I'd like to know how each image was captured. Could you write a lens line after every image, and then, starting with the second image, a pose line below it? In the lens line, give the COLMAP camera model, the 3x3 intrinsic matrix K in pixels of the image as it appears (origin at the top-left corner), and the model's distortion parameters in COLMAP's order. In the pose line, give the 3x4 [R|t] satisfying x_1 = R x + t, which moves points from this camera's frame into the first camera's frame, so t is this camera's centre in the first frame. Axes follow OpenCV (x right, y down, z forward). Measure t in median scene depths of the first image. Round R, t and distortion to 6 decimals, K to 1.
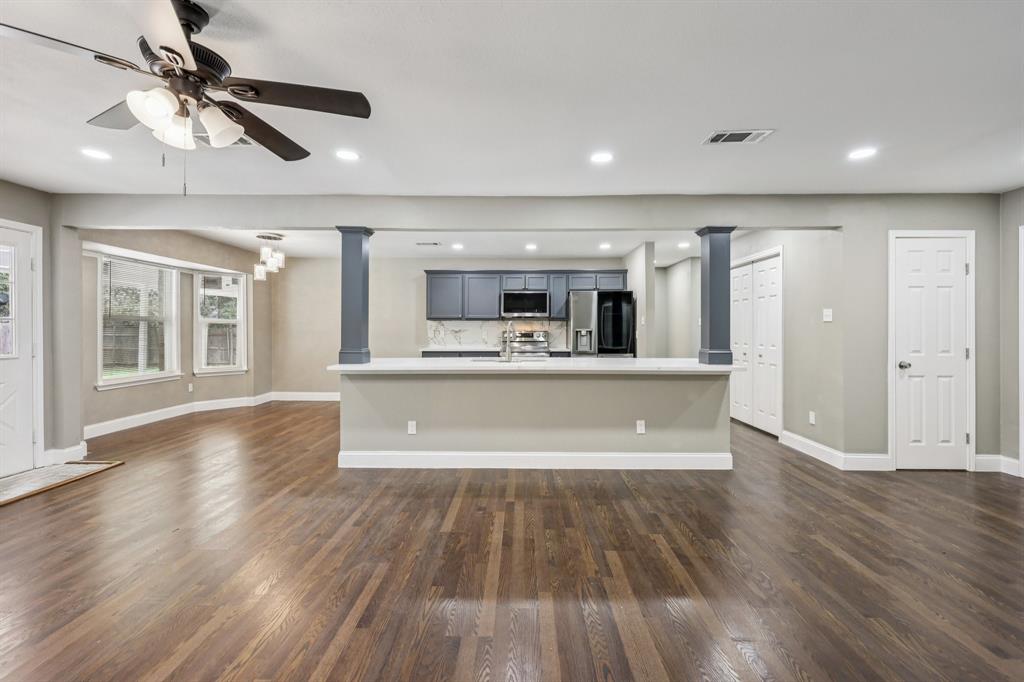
lens RADIAL K [[438.7, 0, 512.6], [0, 438.7, 326.1], [0, 0, 1]] dist [0.000509, 0.000431]
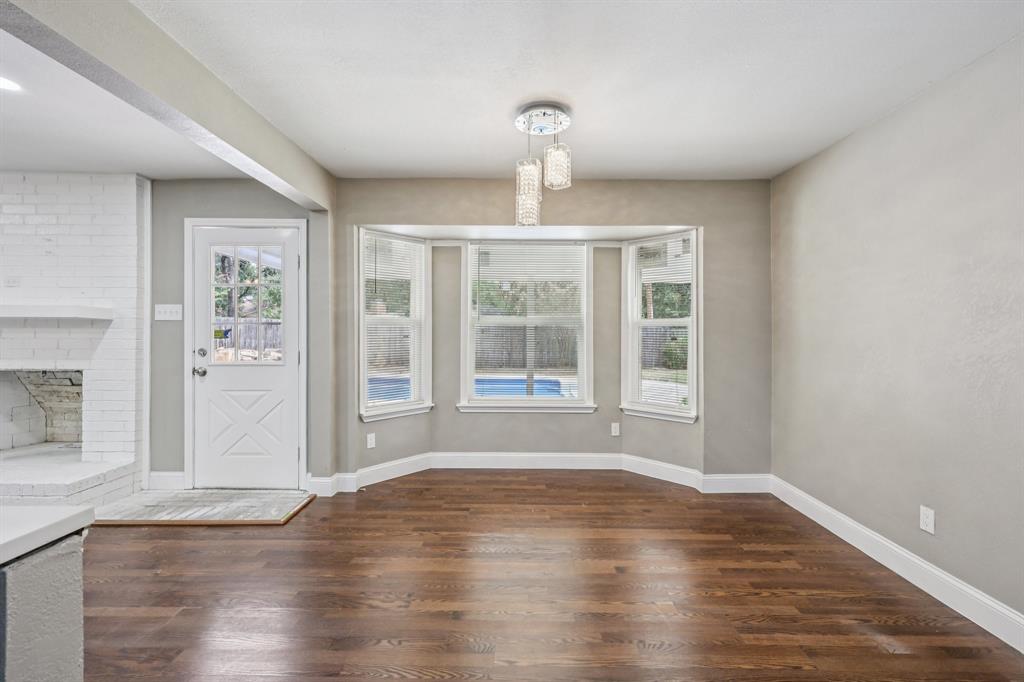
lens RADIAL K [[438.7, 0, 517.9], [0, 438.7, 335.8], [0, 0, 1]] dist [0.000509, 0.000431]
pose [[0.011282, 0.002745, -0.999933, -0.123151], [0.000947, 0.999996, 0.002756, 0.005441], [0.999936, -0.000978, 0.011280, 0.947659]]
